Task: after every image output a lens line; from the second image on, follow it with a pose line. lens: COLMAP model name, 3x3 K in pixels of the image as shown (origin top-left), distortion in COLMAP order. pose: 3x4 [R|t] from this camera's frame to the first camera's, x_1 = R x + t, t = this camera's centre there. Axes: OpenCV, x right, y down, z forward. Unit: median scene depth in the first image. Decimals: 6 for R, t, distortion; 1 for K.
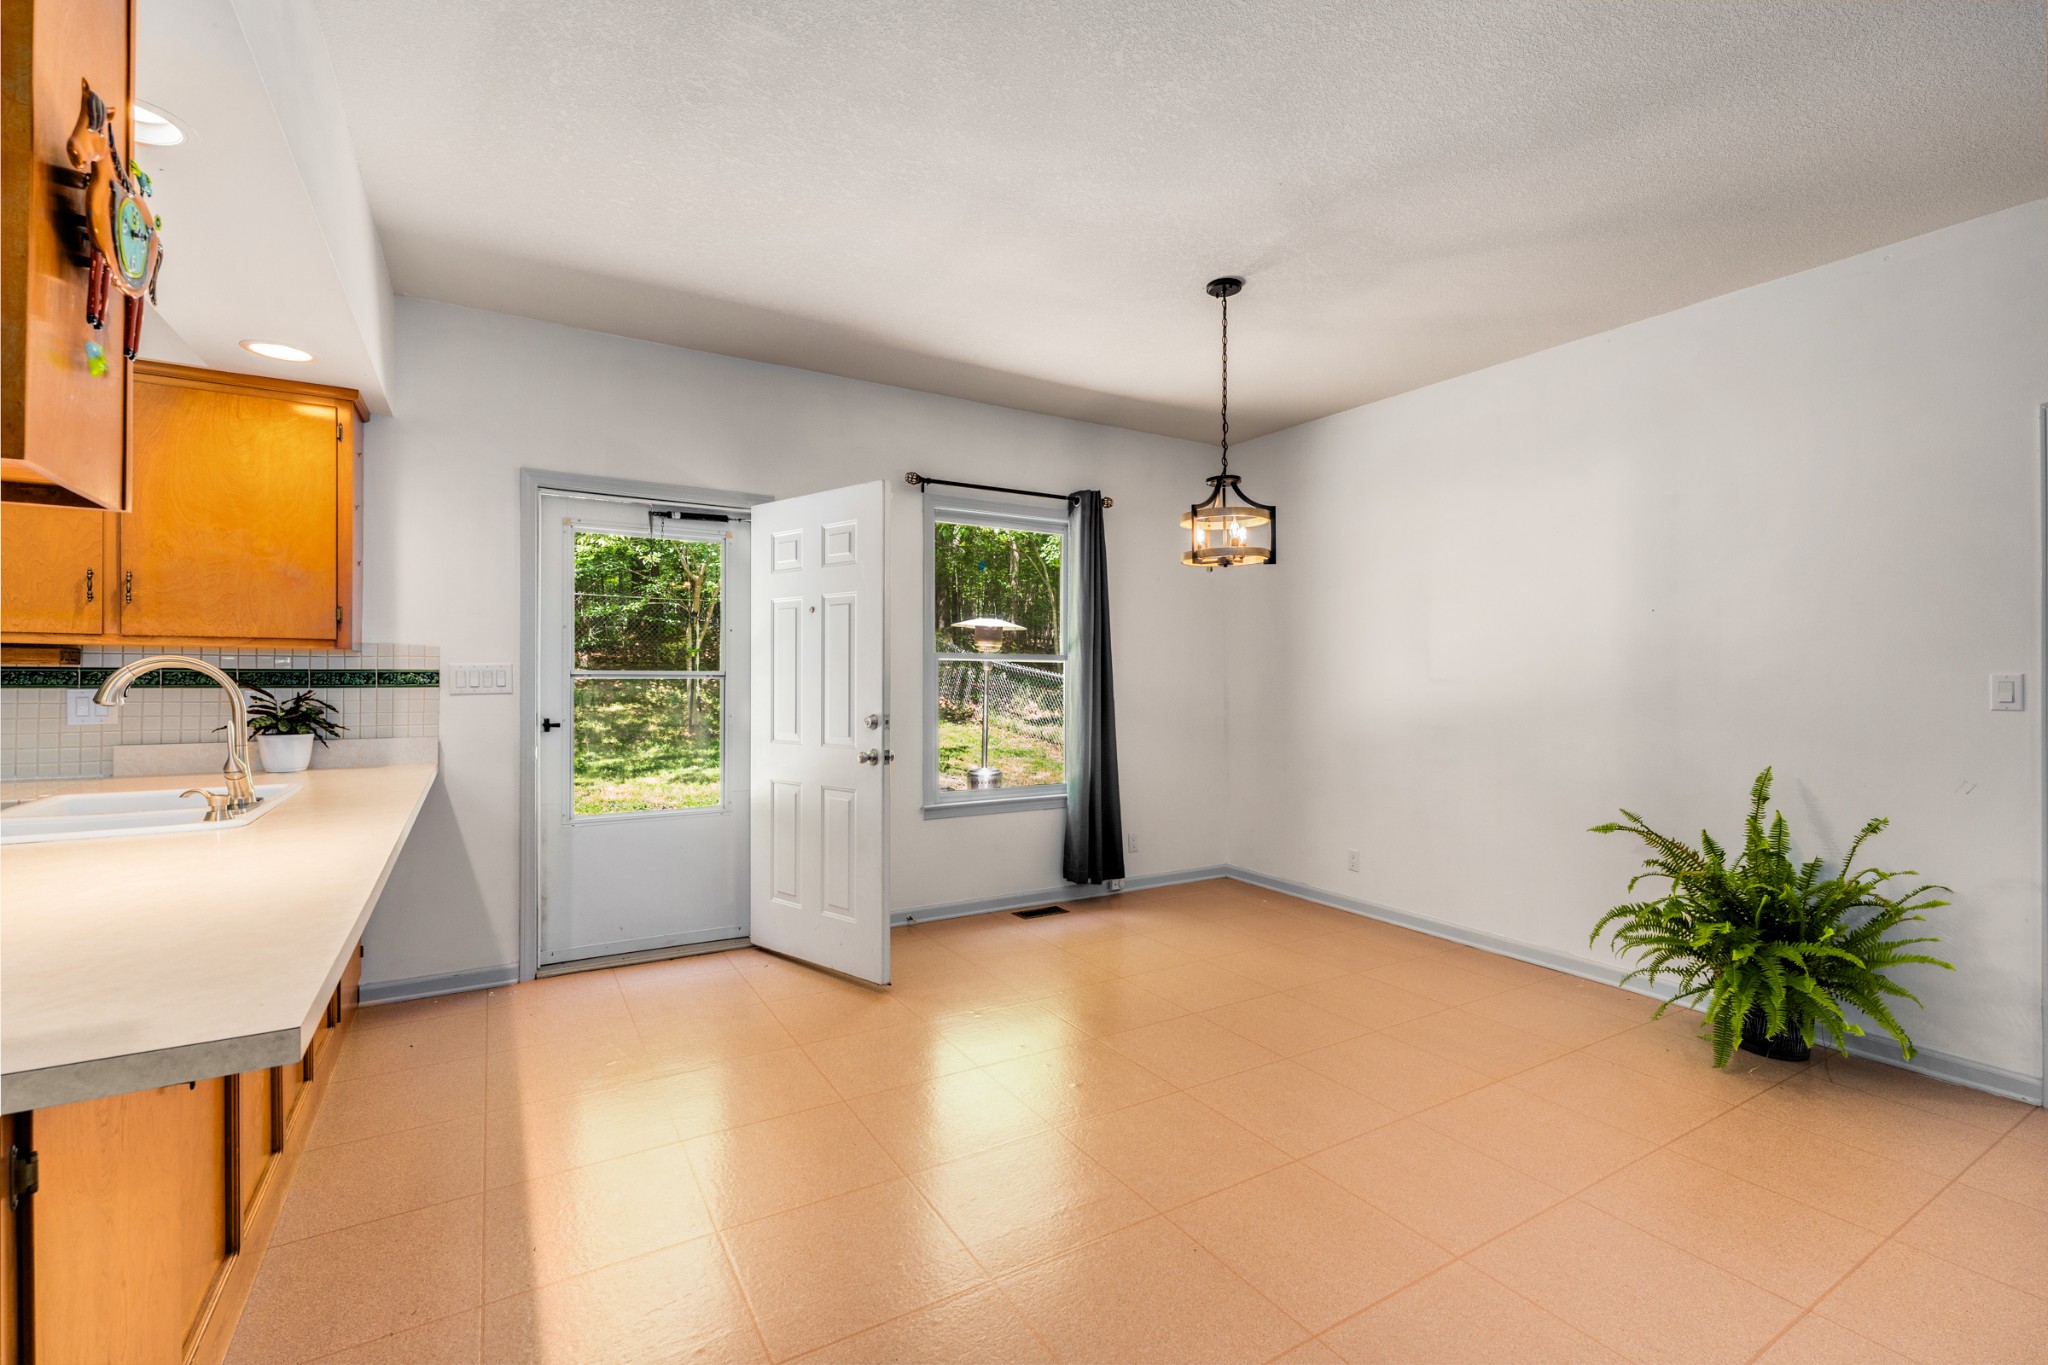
lens RADIAL K [[890.2, 0, 1027.0], [0, 890.2, 676.1], [0, 0, 1]] dist [-0.001247, 0.000201]
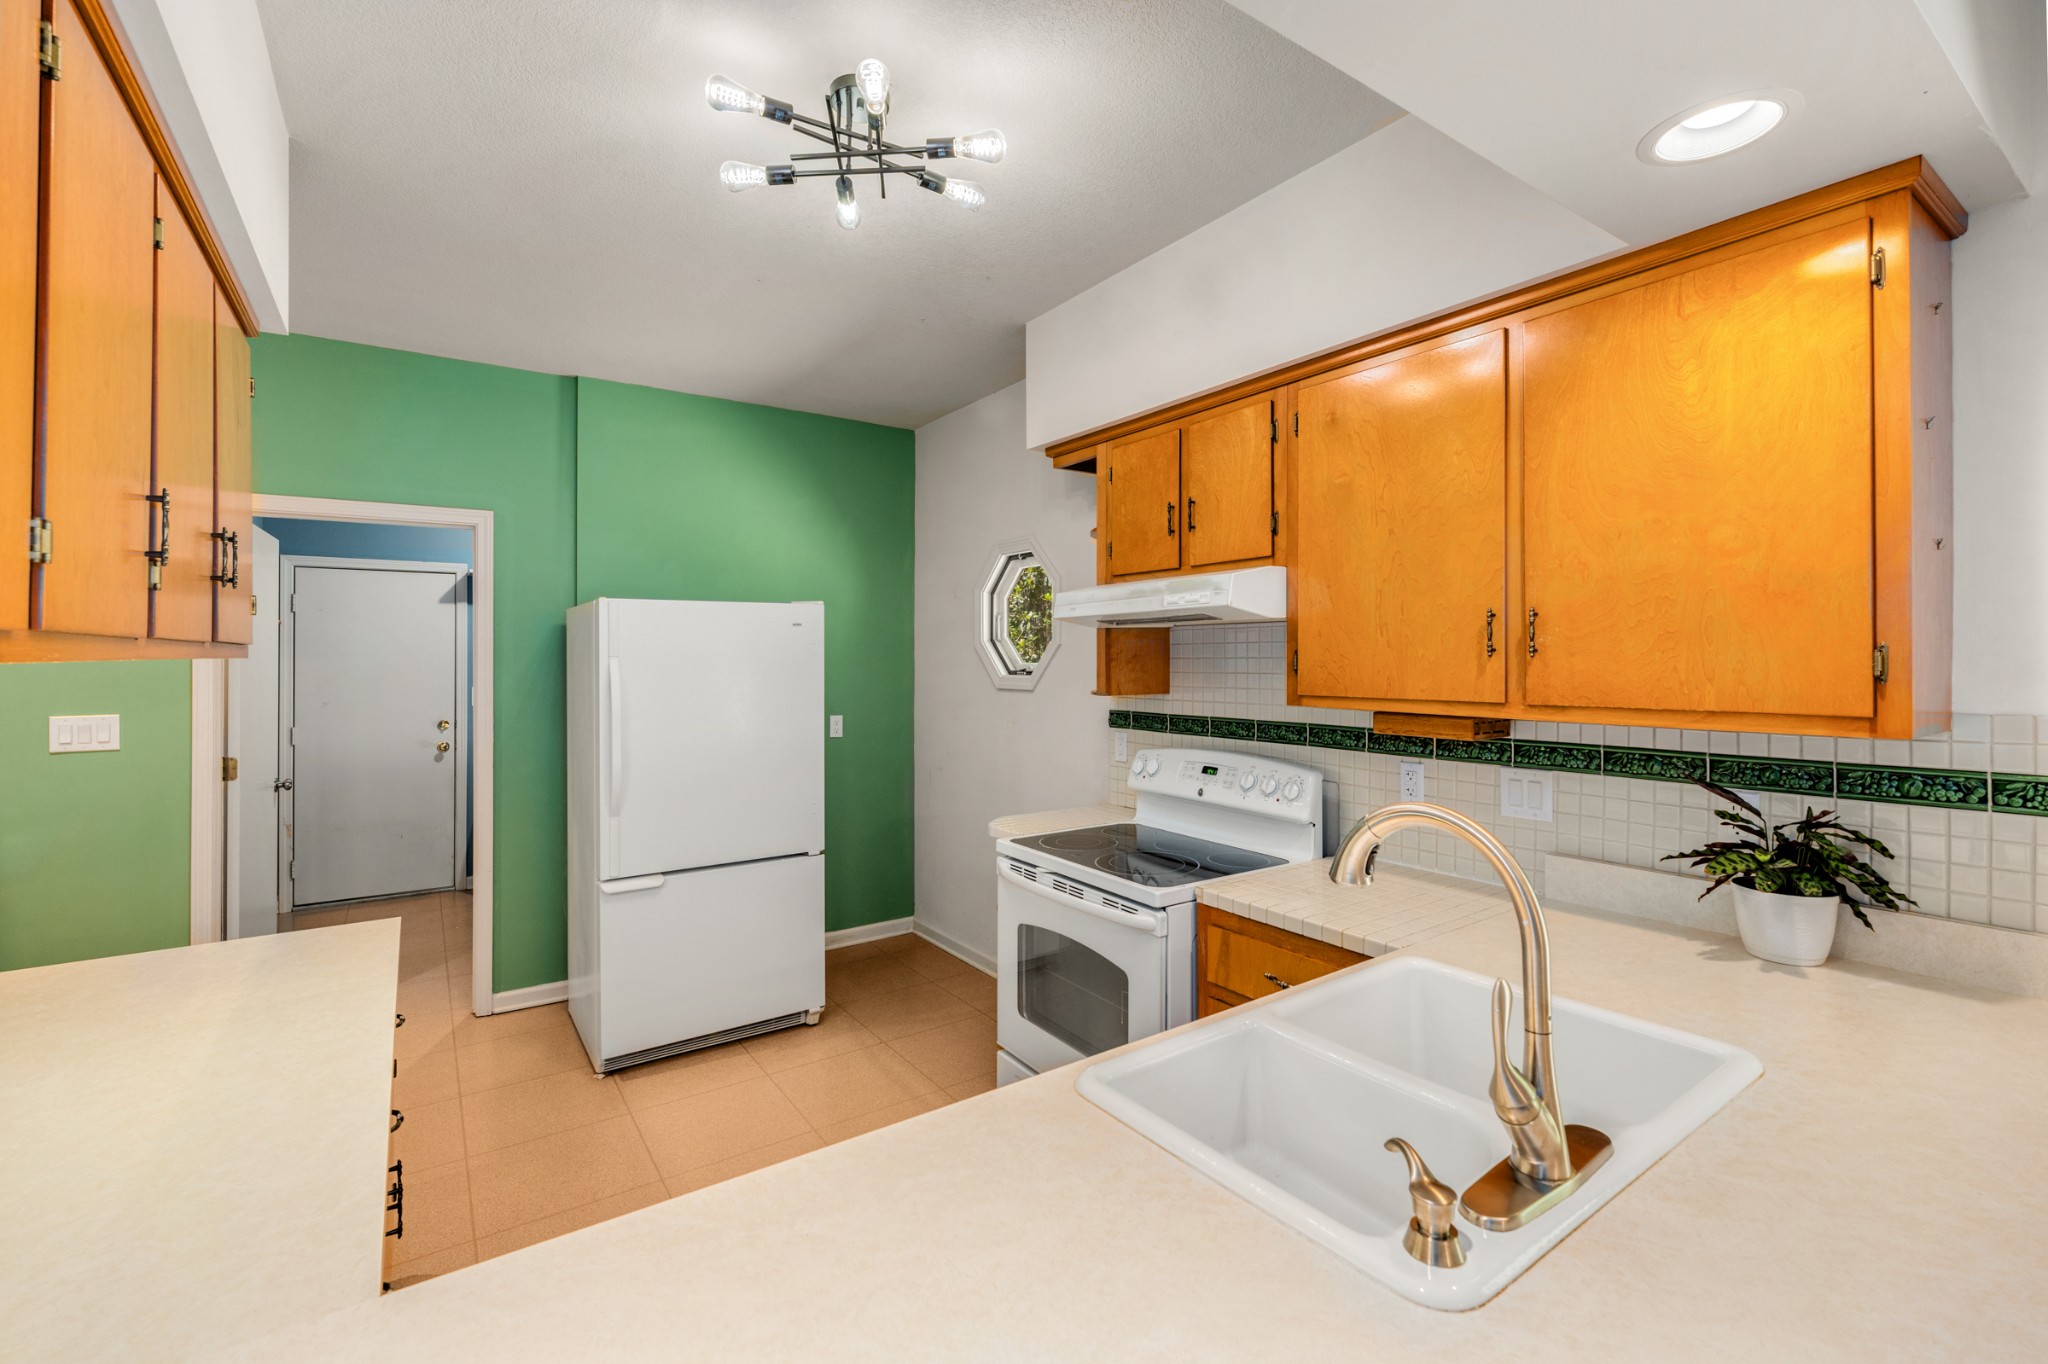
lens RADIAL K [[881.0, 0, 1039.0], [0, 881.0, 661.1], [0, 0, 1]] dist [0.003313, 0.000004]
pose [[0.077896, -0.003743, -0.996954, -0.344556], [0.006889, 0.999971, -0.003216, -0.070634], [0.996938, -0.006617, 0.077920, 0.520432]]
